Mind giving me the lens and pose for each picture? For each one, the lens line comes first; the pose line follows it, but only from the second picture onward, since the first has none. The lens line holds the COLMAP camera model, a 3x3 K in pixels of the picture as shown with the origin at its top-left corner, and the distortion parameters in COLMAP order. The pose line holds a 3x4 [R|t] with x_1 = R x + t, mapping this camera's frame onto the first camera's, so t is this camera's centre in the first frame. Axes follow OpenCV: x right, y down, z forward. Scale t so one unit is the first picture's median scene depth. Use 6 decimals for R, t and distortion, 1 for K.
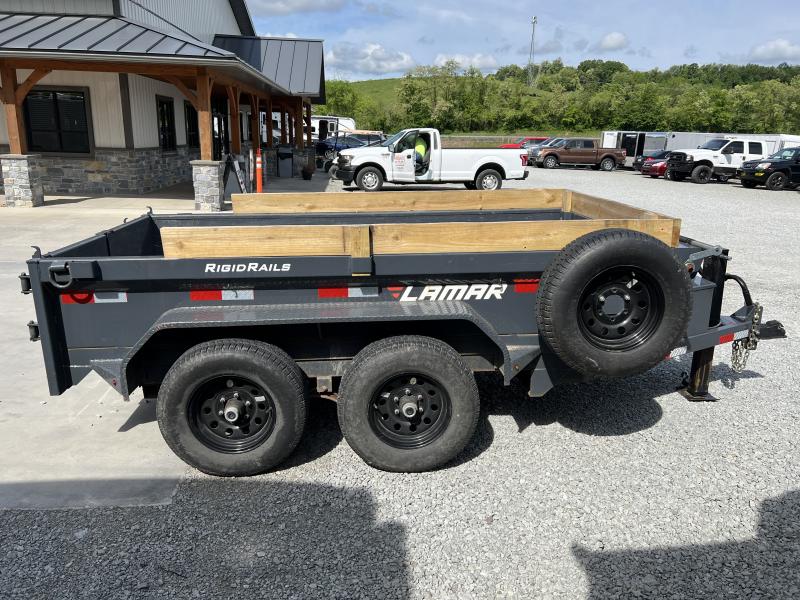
lens RADIAL K [[597.4, 0, 400.0], [0, 597.4, 300.0], [0, 0, 1]] dist [0.047533, -0.056543]
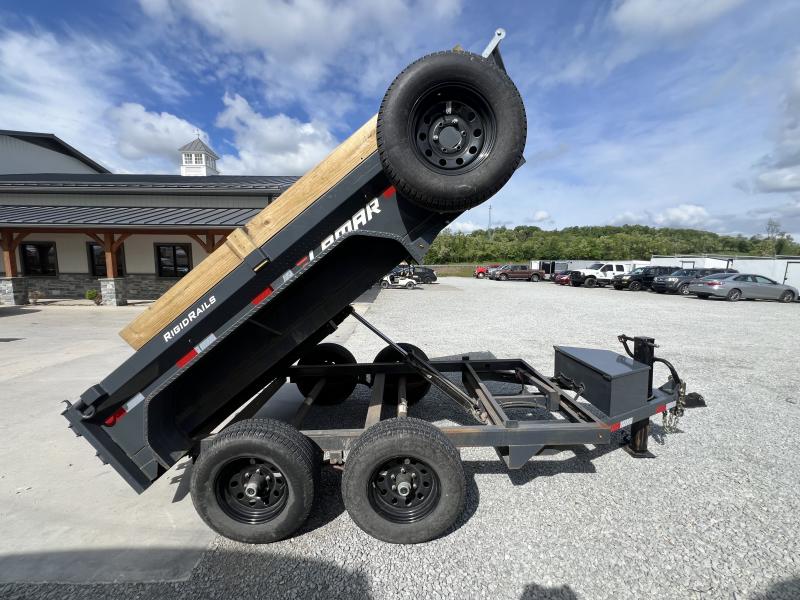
lens RADIAL K [[320.0, 0, 399.2], [0, 320.0, 301.9], [0, 0, 1]] dist [-0.009336, 0.005607]
pose [[0.997201, -0.013001, -0.073627, 0.040719], [0.001461, 0.987965, -0.154673, -0.053613], [0.074752, 0.154133, 0.985218, 0.248612]]
